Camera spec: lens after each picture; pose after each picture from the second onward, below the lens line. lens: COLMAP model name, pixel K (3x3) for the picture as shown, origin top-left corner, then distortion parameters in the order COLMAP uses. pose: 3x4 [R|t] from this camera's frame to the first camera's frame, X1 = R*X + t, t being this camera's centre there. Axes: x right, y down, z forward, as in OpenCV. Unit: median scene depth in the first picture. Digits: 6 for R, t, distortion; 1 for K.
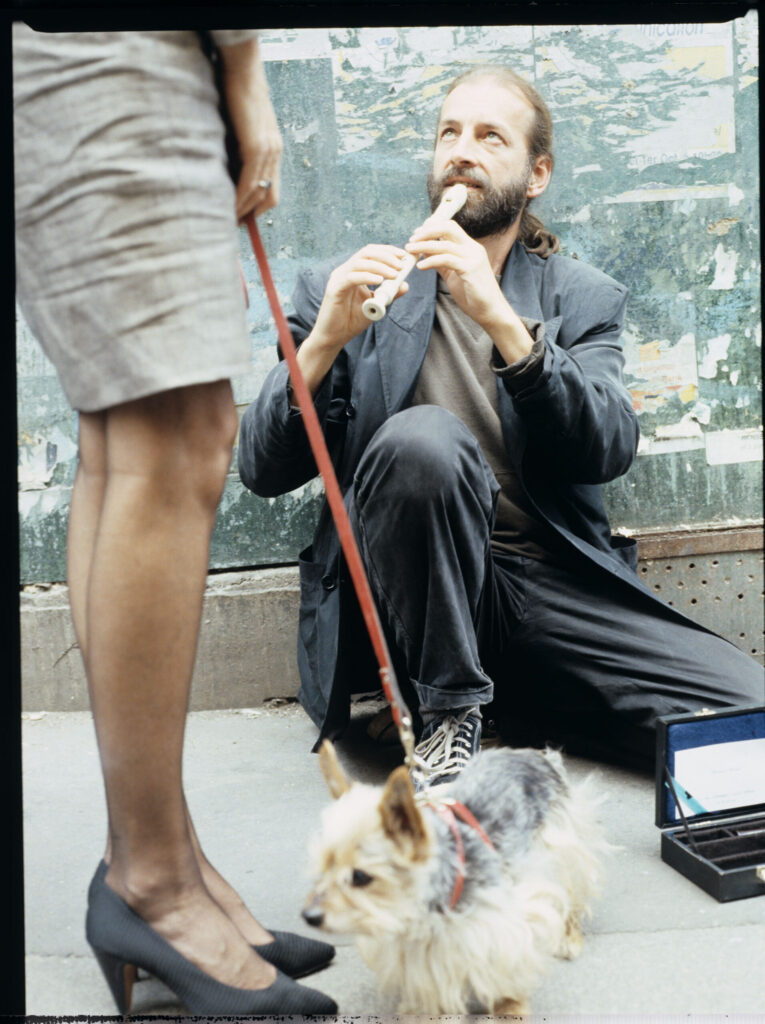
lens RADIAL K [[1787.4, 0, 382.5], [0, 1787.4, 512.0], [0, 0, 1]] dist [-0.042816, -0.853605]
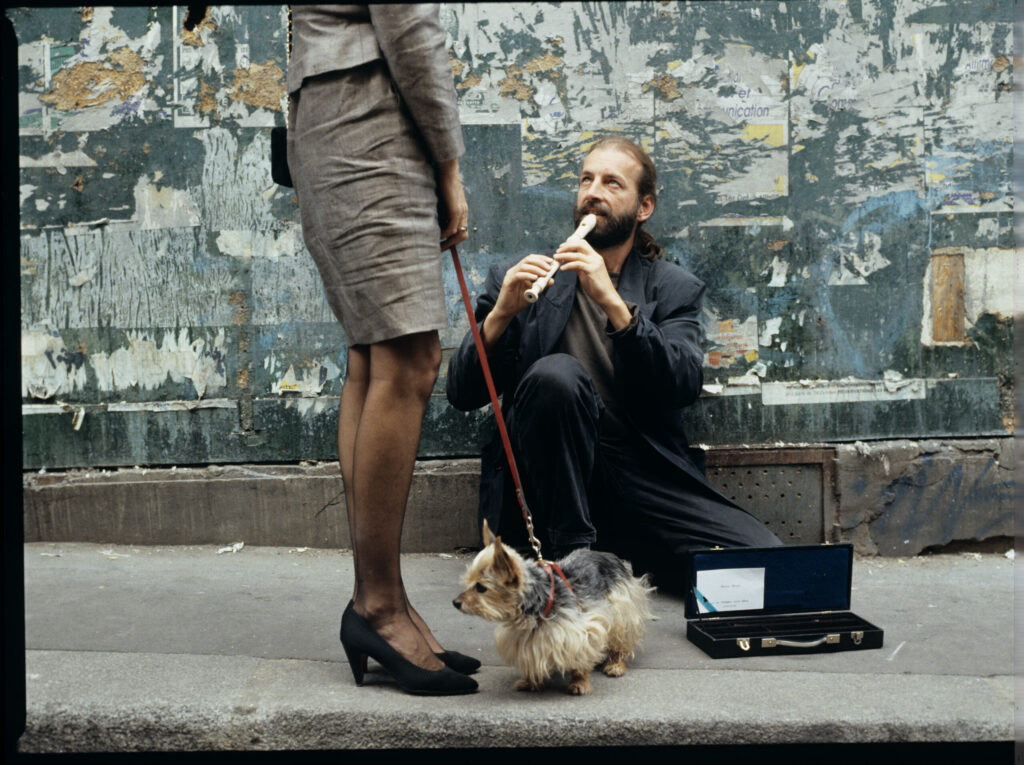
lens RADIAL K [[1881.7, 0, 512.0], [0, 1881.7, 382.5], [0, 0, 1]] dist [-0.006845, -0.567013]
pose [[0.997024, 0.051227, -0.057608, 0.067343], [-0.053817, 0.997566, -0.044344, 0.037153], [0.055196, 0.047312, 0.997354, -0.591203]]
